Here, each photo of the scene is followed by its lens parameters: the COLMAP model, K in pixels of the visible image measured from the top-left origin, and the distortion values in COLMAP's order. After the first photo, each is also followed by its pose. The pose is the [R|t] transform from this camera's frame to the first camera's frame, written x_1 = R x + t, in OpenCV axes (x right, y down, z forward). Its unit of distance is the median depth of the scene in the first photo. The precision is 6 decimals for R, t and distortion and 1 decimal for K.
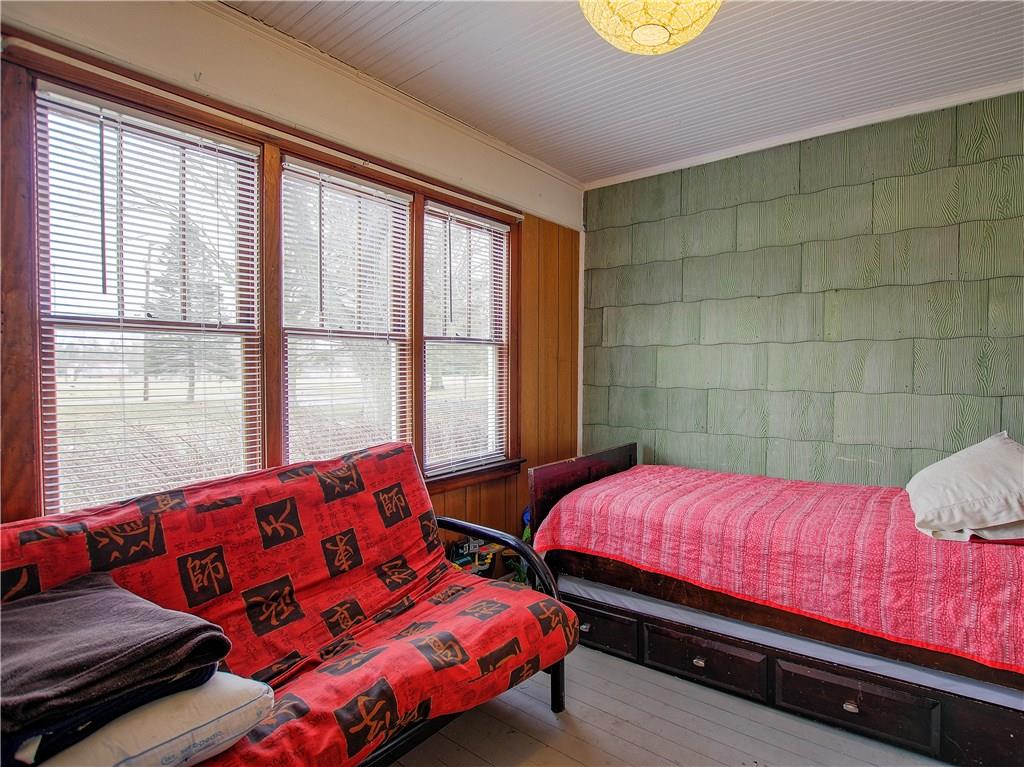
lens RADIAL K [[515.8, 0, 523.6], [0, 515.8, 381.2], [0, 0, 1]] dist [-0.037351, 0.009071]
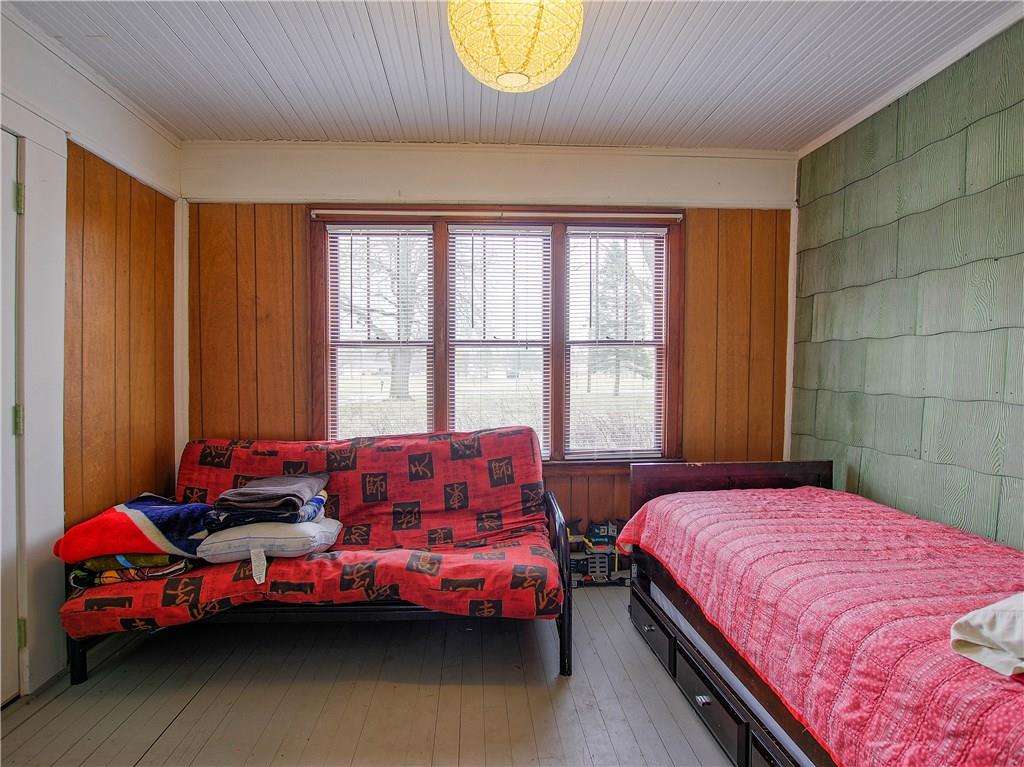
lens RADIAL K [[515.8, 0, 523.6], [0, 515.8, 381.2], [0, 0, 1]] dist [-0.037351, 0.009071]
pose [[0.650360, 0.019643, -0.759373, 0.805990], [-0.018809, 0.999776, 0.009753, -0.005604], [0.759394, 0.007940, 0.650583, 0.187684]]
